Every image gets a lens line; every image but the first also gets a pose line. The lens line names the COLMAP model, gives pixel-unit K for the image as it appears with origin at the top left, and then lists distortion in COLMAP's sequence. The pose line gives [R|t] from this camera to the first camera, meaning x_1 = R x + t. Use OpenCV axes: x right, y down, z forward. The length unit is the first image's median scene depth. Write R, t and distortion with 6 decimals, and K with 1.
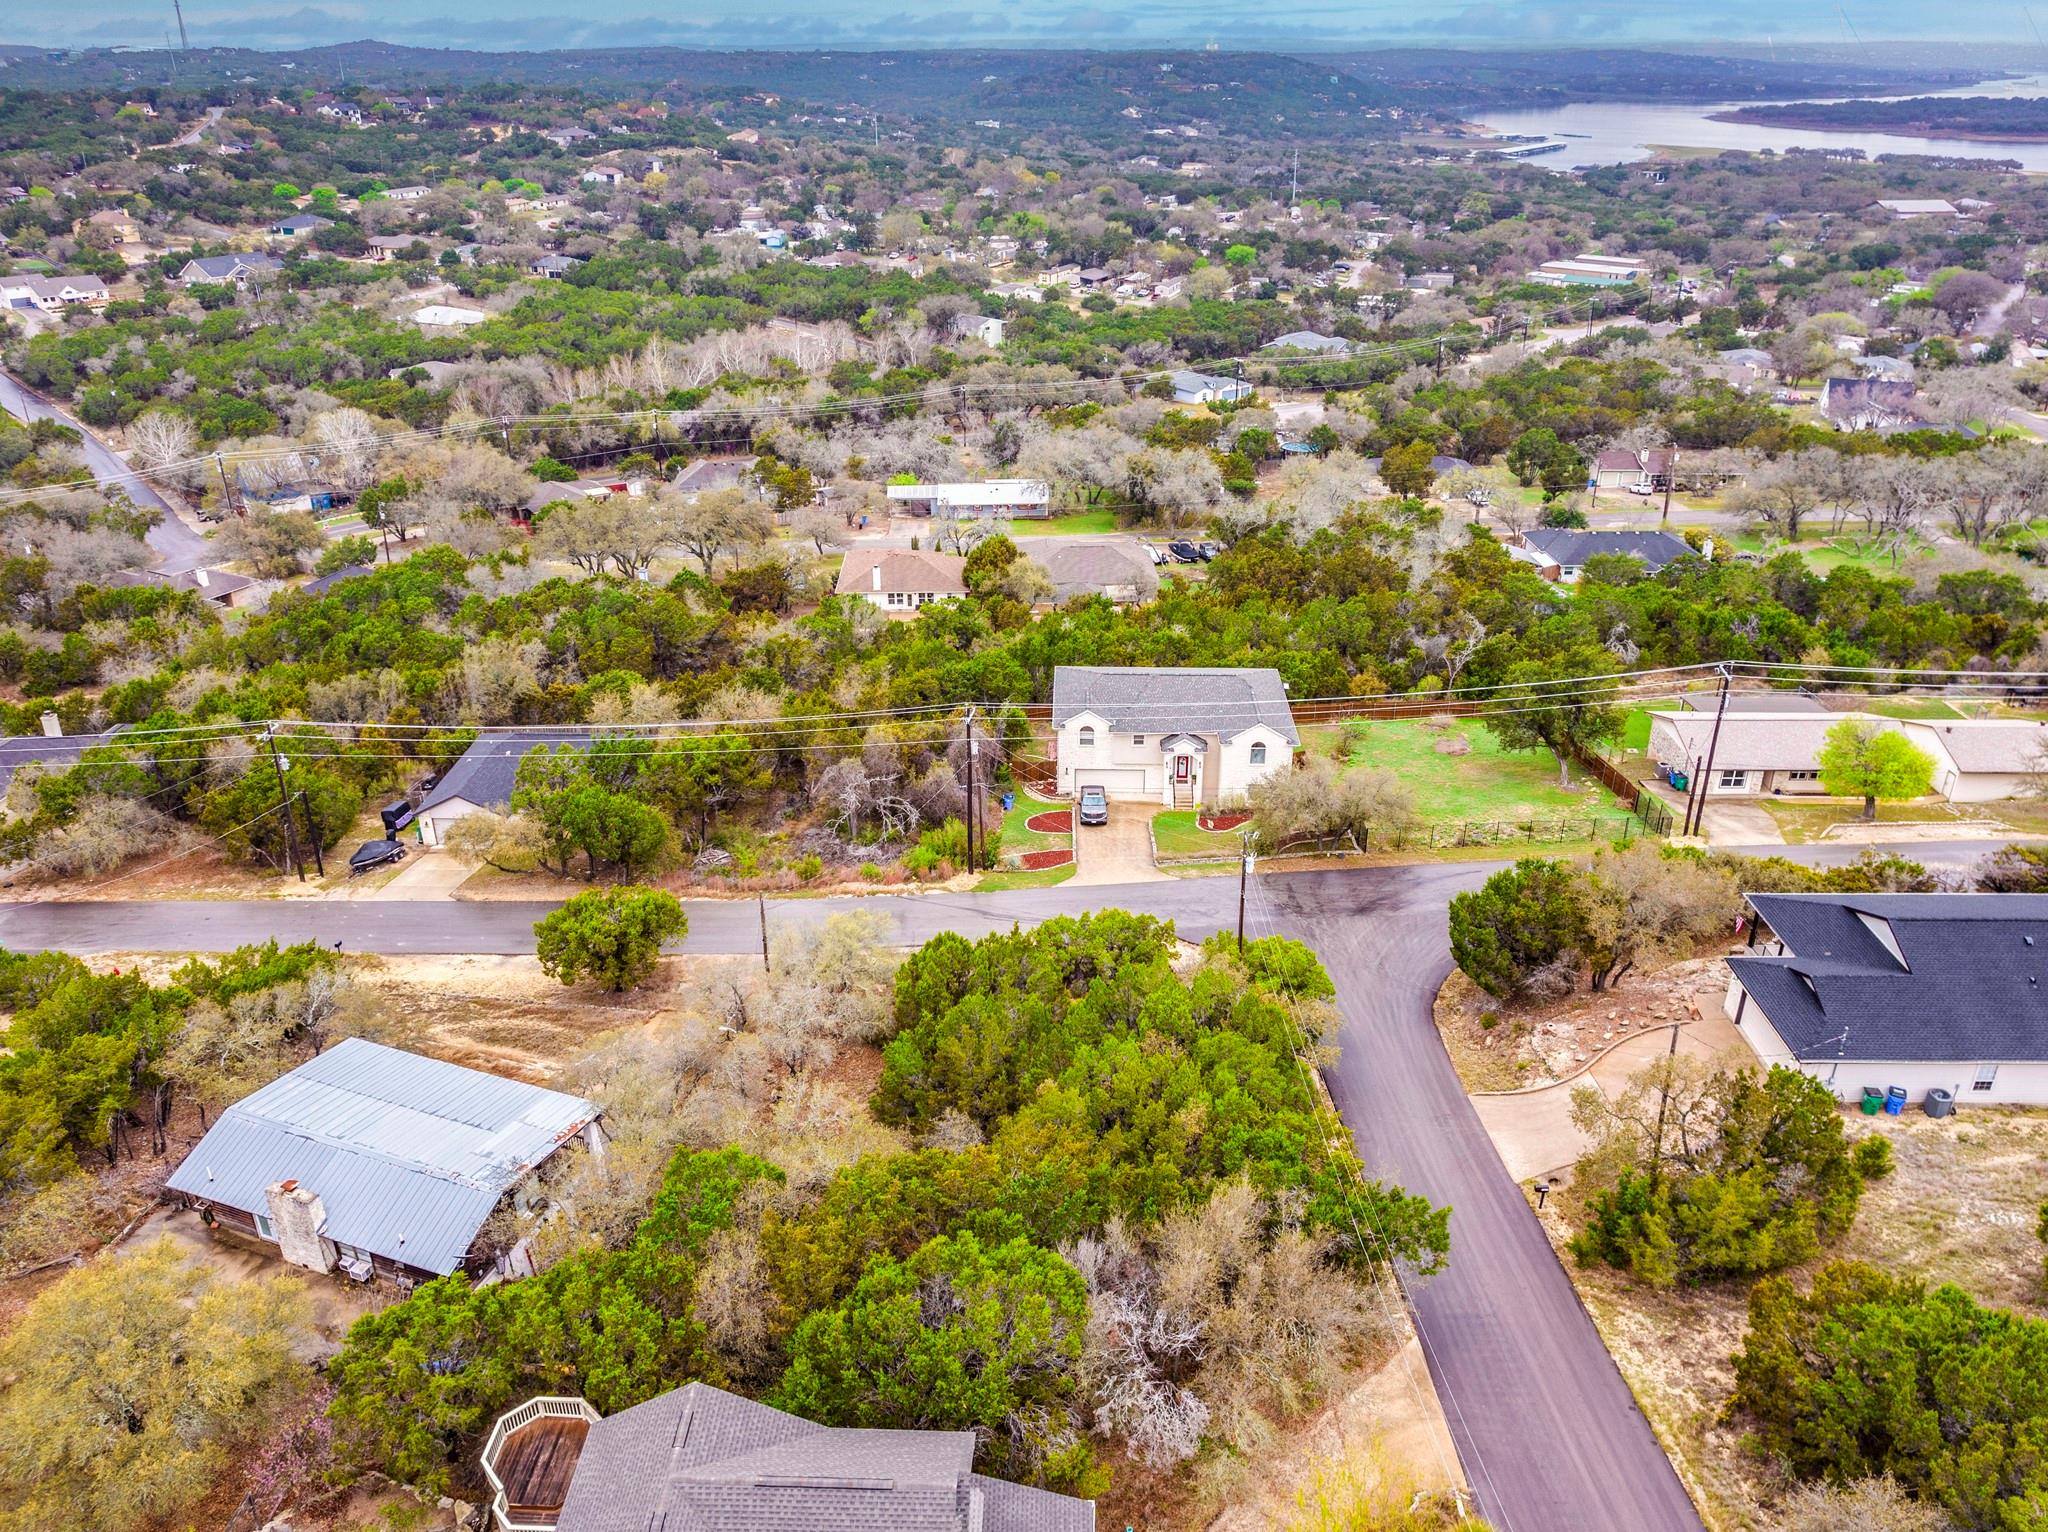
lens RADIAL K [[1420.1, 0, 1047.8], [0, 1420.1, 766.3], [0, 0, 1]] dist [-0.044077, 0.006633]
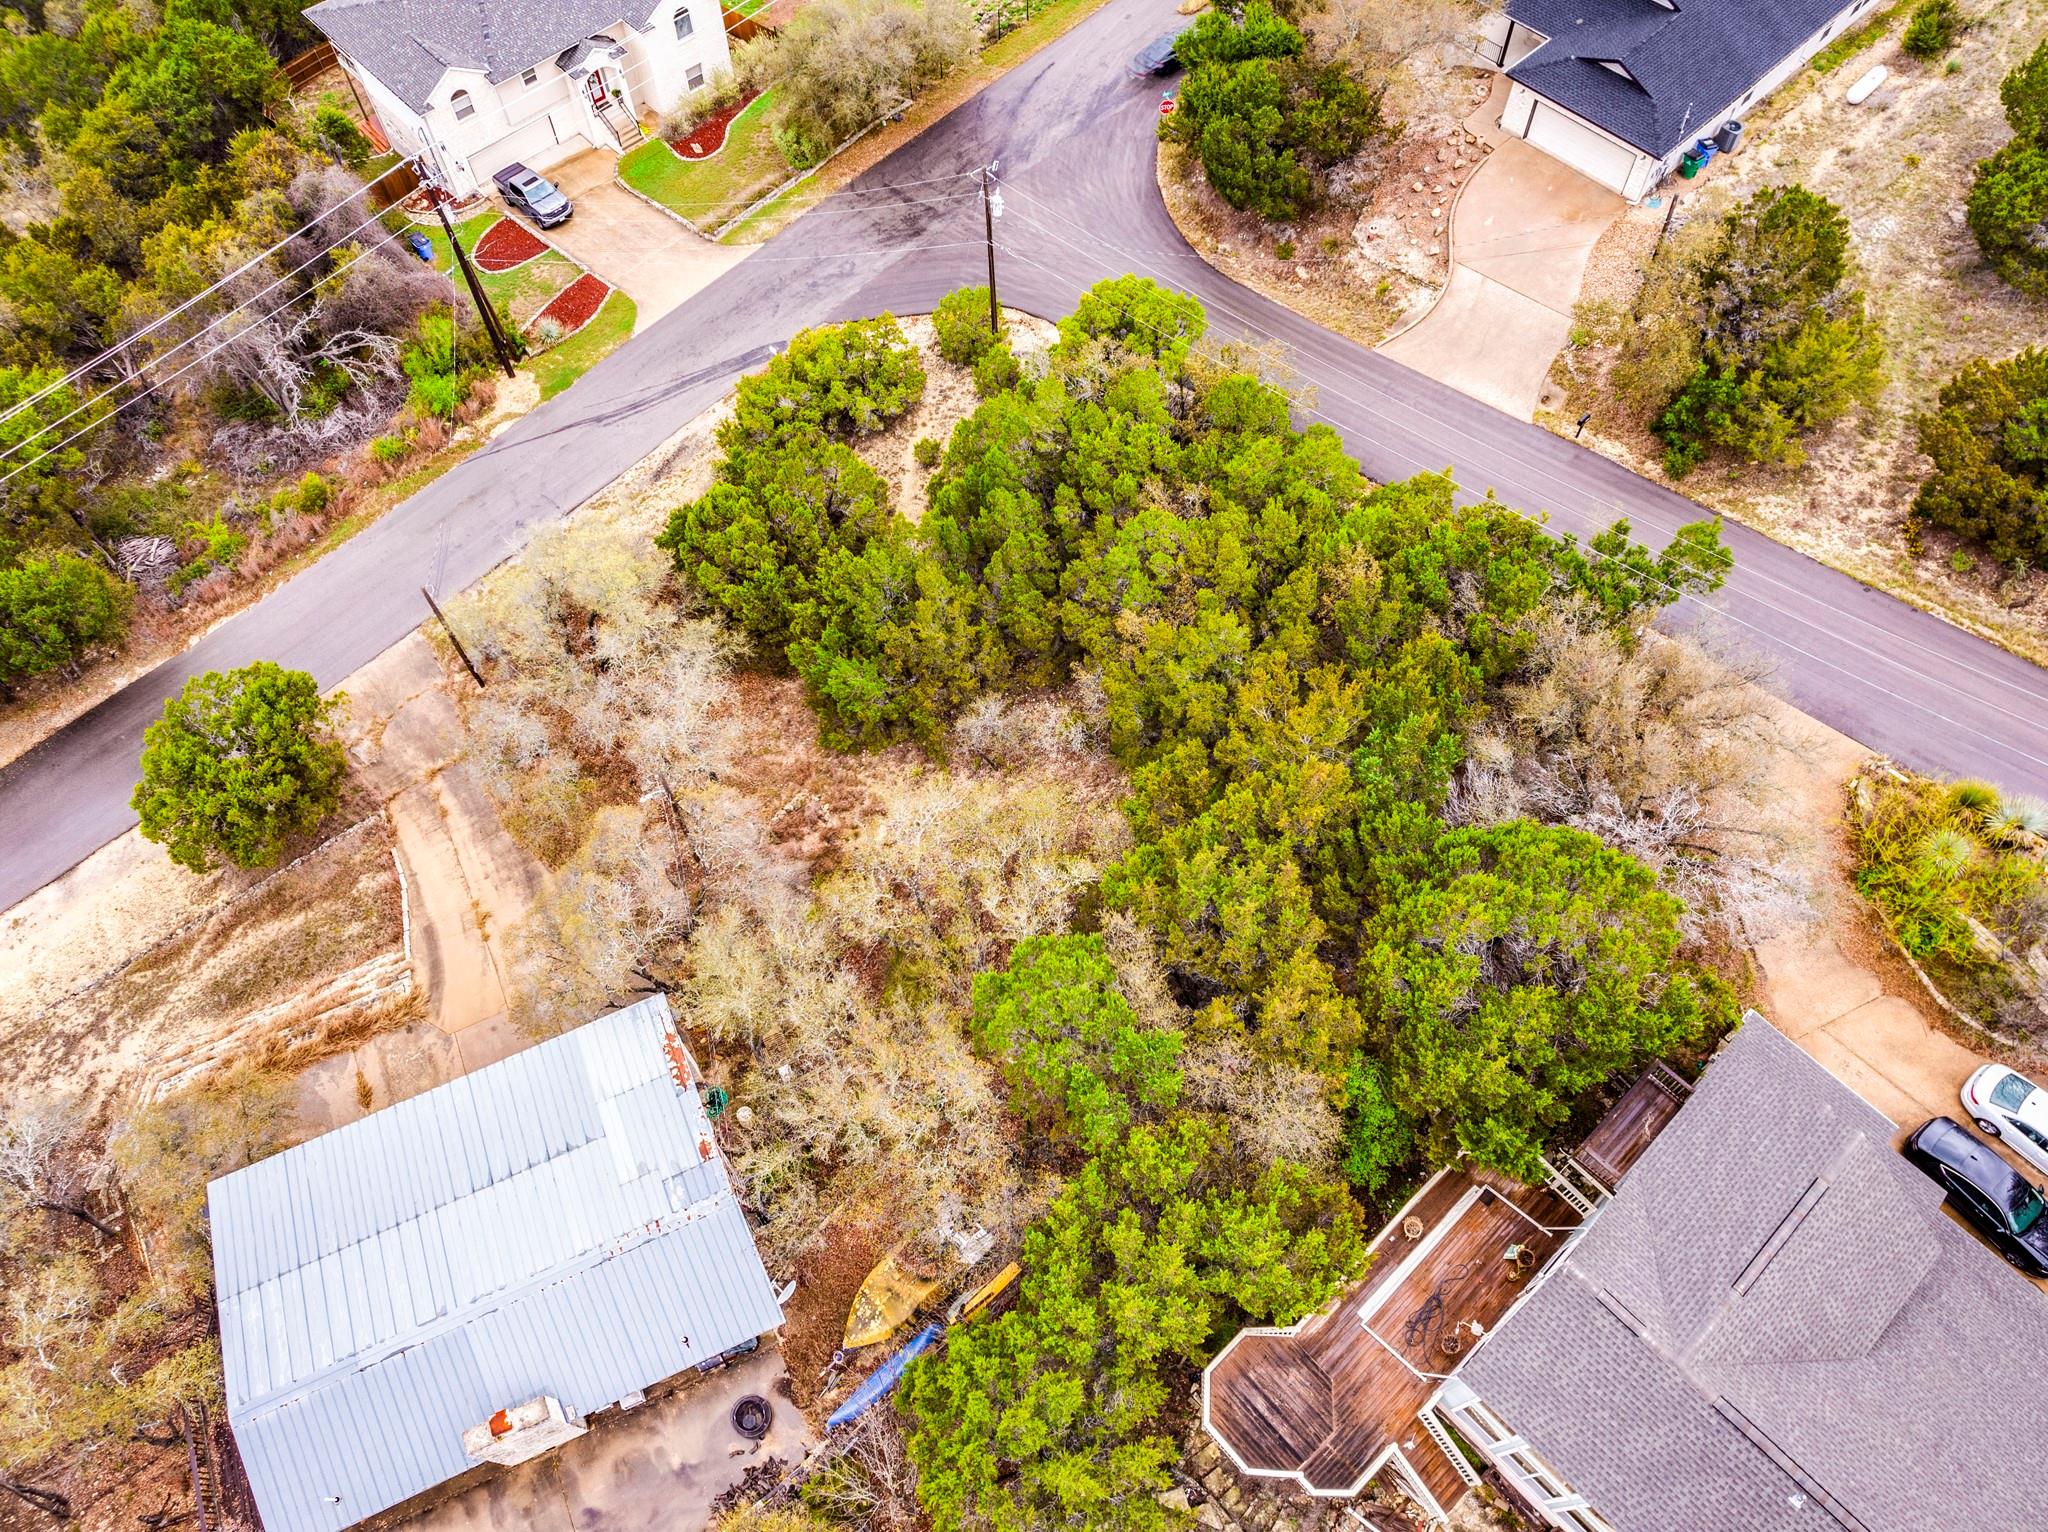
lens RADIAL K [[1420.1, 0, 1047.8], [0, 1420.1, 766.3], [0, 0, 1]] dist [-0.044077, 0.006633]
pose [[0.729062, -0.603805, 0.322317, -0.139981], [0.322892, 0.718636, 0.615875, -0.091175], [-0.603497, -0.344938, 0.718894, 0.174720]]
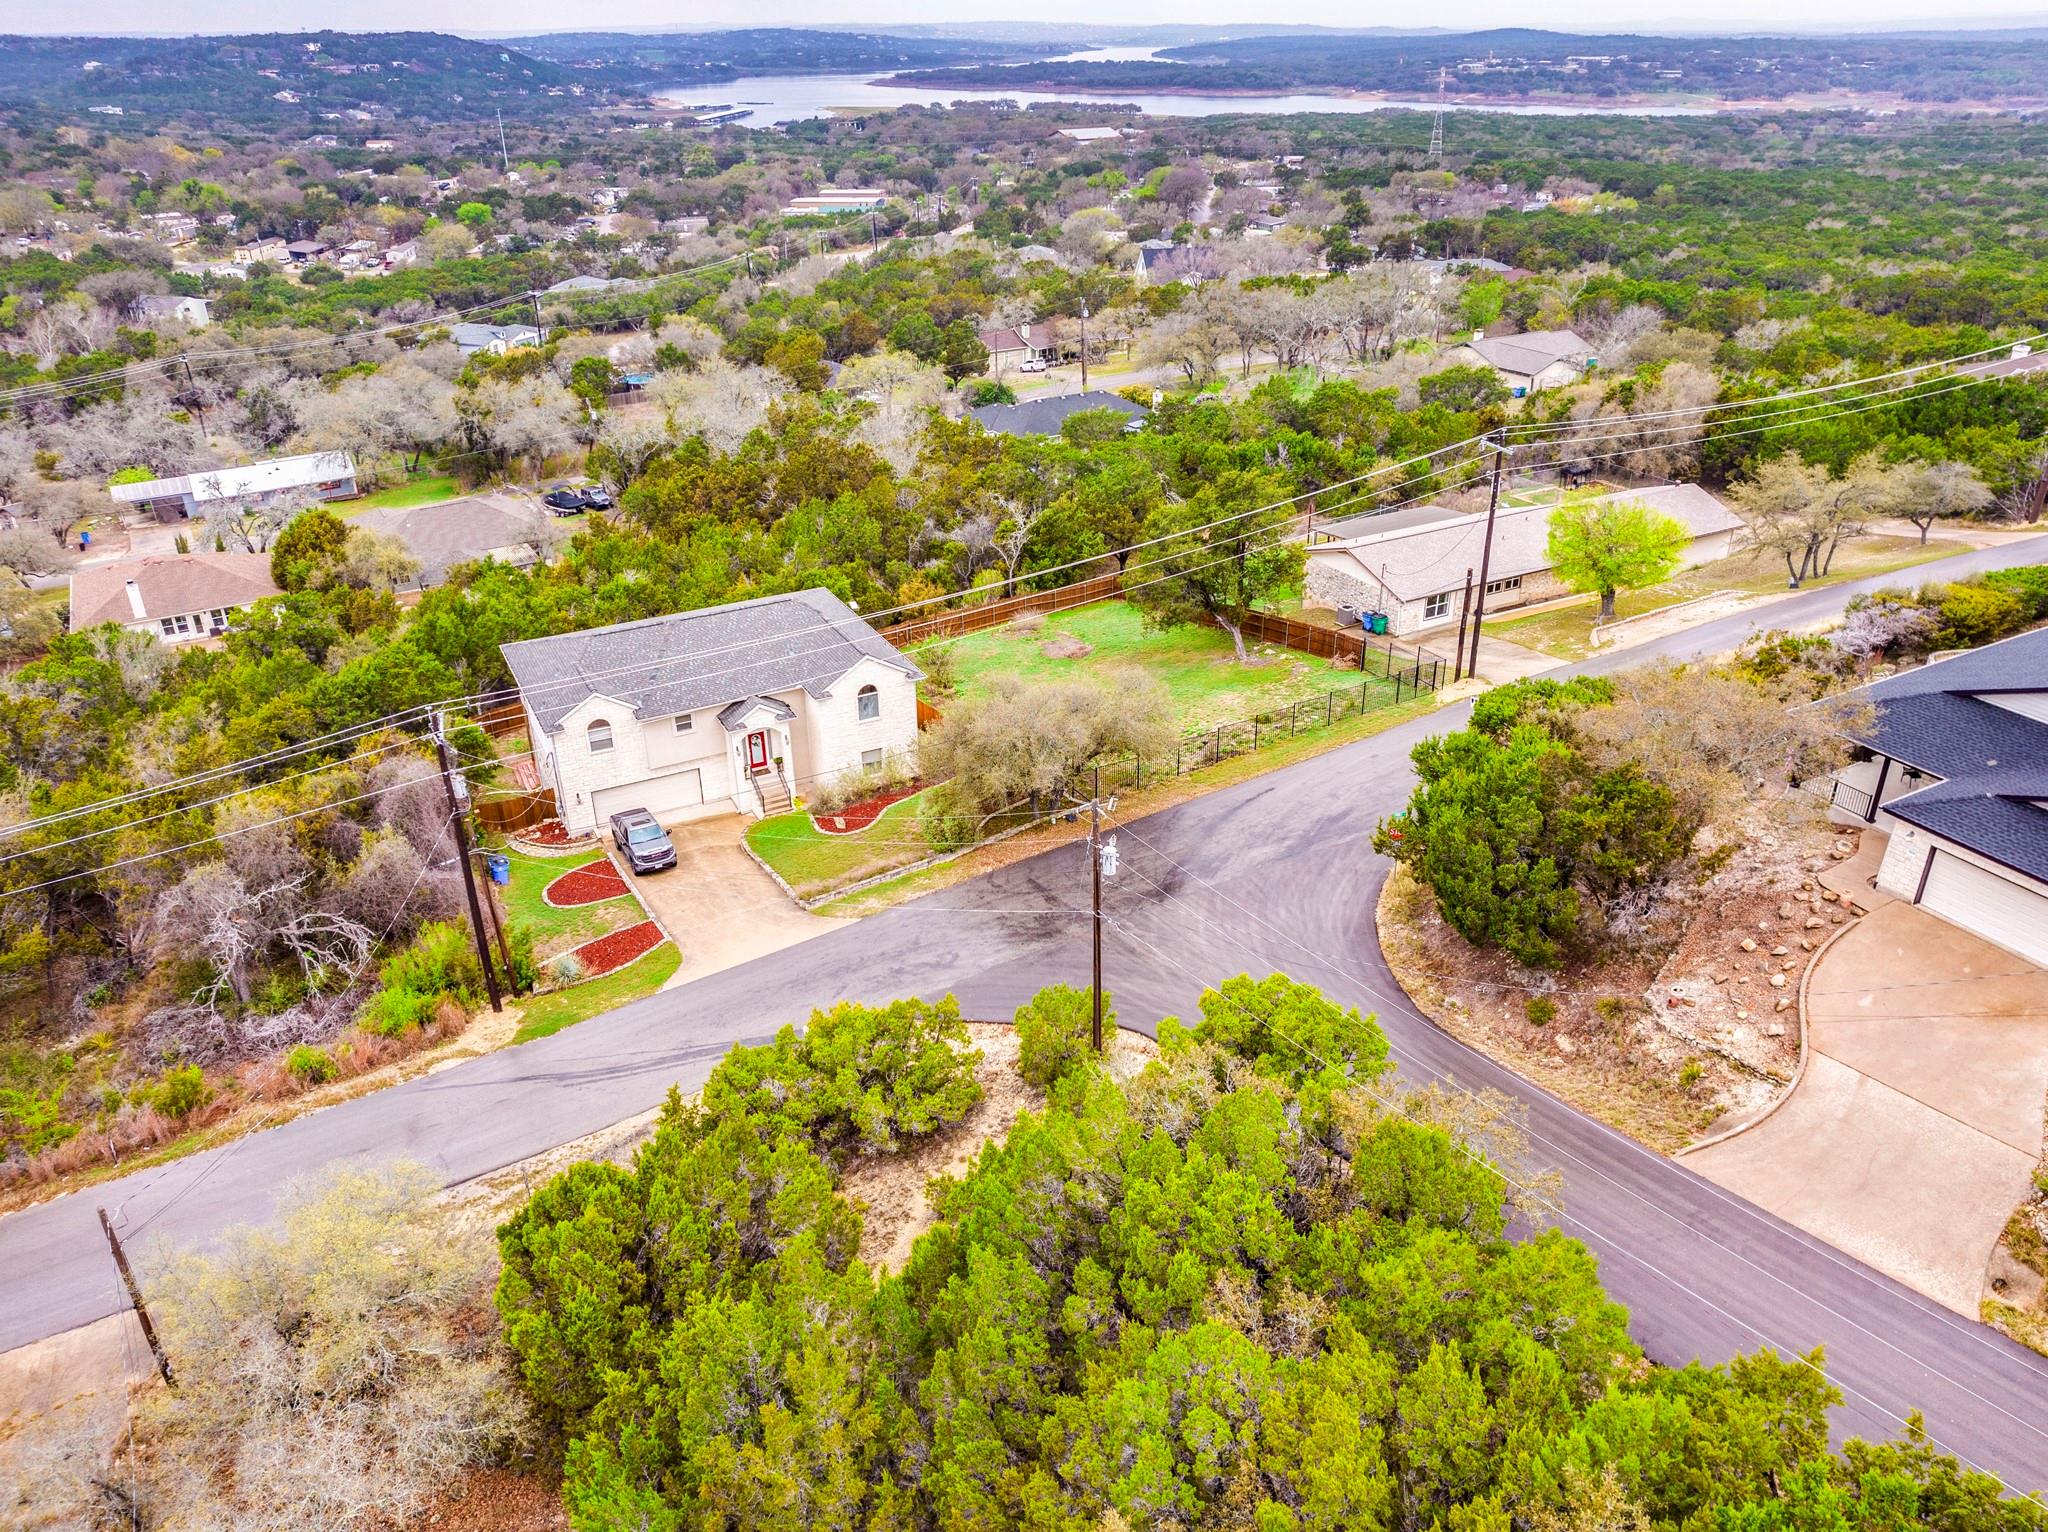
lens RADIAL K [[1487.0, 0, 1029.2], [0, 1487.0, 779.5], [0, 0, 1]] dist [-0.086902, 0.084130]
pose [[0.885379, -0.233388, 0.402037, -0.054915], [0.225298, 0.971911, 0.068048, -0.003398], [-0.406626, 0.030330, 0.913091, 0.261983]]
